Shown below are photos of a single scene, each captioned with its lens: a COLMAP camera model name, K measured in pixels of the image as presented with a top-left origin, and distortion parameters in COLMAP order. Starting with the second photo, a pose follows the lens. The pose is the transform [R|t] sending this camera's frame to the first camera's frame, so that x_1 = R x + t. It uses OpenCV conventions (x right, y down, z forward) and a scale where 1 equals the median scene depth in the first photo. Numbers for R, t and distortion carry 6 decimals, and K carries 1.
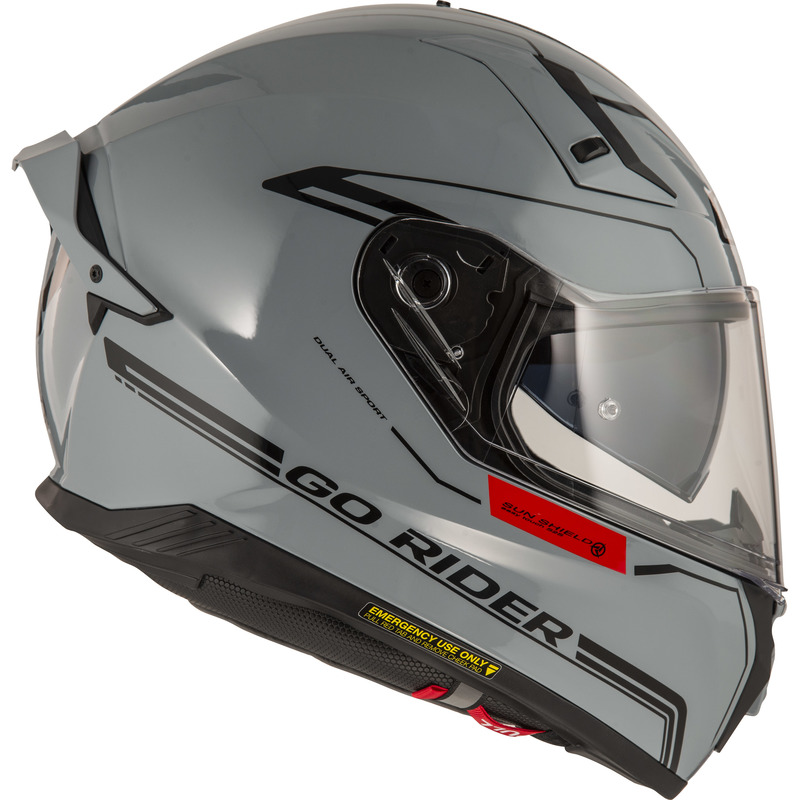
lens RADIAL K [[4173.4, 0, 400.0], [0, 4173.4, 400.0], [0, 0, 1]] dist [-0.126929, 6.561002]
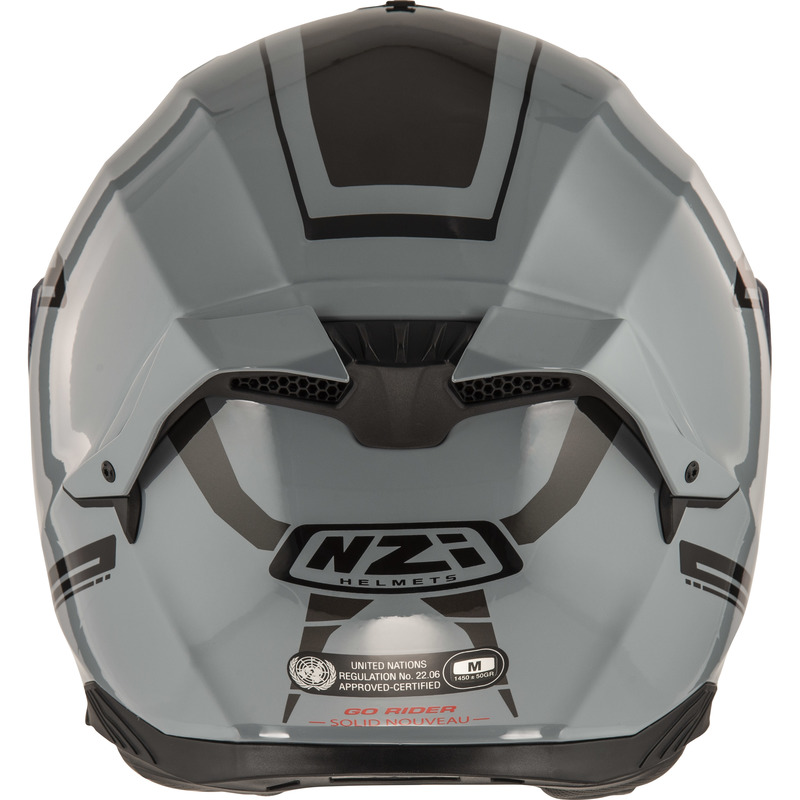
lens RADIAL K [[4173.4, 0, 400.0], [0, 4173.4, 400.0], [0, 0, 1]] dist [-0.126929, 6.561002]
pose [[-0.074053, -0.344476, 0.935870, -0.832129], [-0.022483, 0.938785, 0.343770, -0.324533], [-0.997001, 0.004416, -0.077265, 1.137811]]
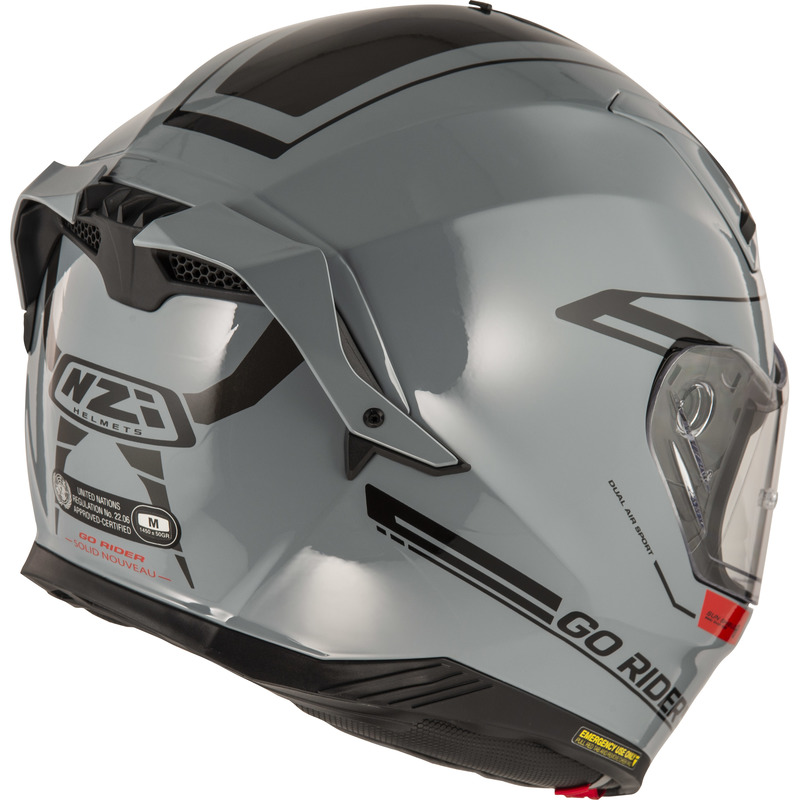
lens RADIAL K [[4173.4, 0, 400.0], [0, 4173.4, 400.0], [0, 0, 1]] dist [-0.126929, 6.561002]
pose [[0.639033, -0.149996, 0.754413, -0.734563], [-0.118043, 0.950058, 0.288885, -0.289608], [-0.760068, -0.273660, 0.589412, 0.495148]]
